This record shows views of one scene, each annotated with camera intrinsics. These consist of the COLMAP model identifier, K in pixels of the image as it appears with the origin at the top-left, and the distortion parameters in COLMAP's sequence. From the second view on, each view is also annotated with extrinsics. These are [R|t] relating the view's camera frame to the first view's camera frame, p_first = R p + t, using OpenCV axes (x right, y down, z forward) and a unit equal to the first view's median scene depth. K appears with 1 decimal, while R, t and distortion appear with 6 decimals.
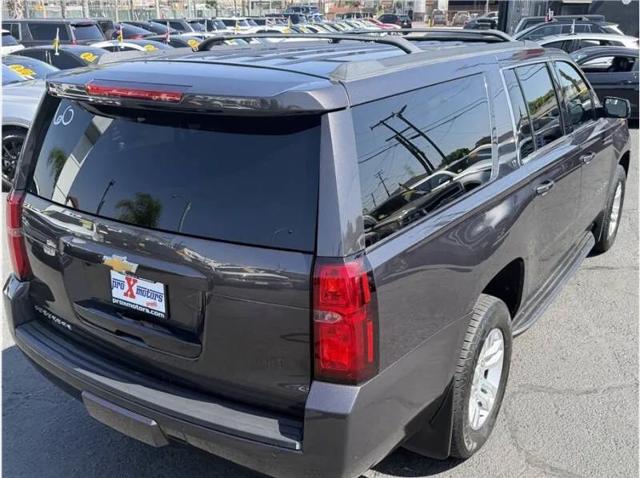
lens RADIAL K [[629.0, 0, 320.0], [0, 629.0, 239.0], [0, 0, 1]] dist [0.110830, -0.197349]
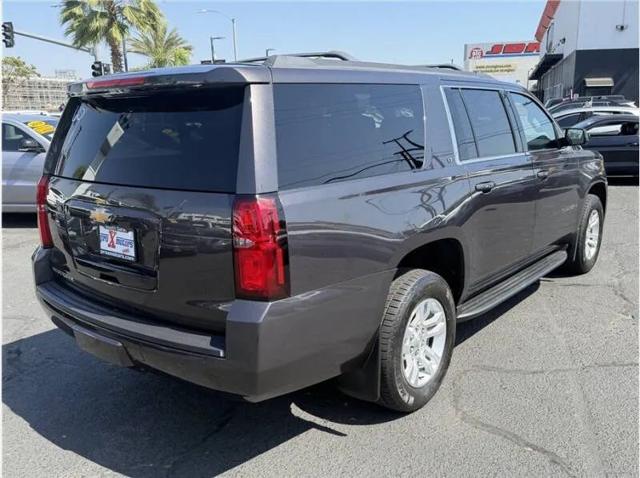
lens RADIAL K [[559.6, 0, 320.0], [0, 559.6, 239.0], [0, 0, 1]] dist [0.107115, -0.176006]
pose [[0.994412, 0.008933, -0.105187, 0.223906], [-0.020779, 0.993483, -0.112070, 0.190511], [0.103501, 0.113630, 0.988117, -0.060579]]
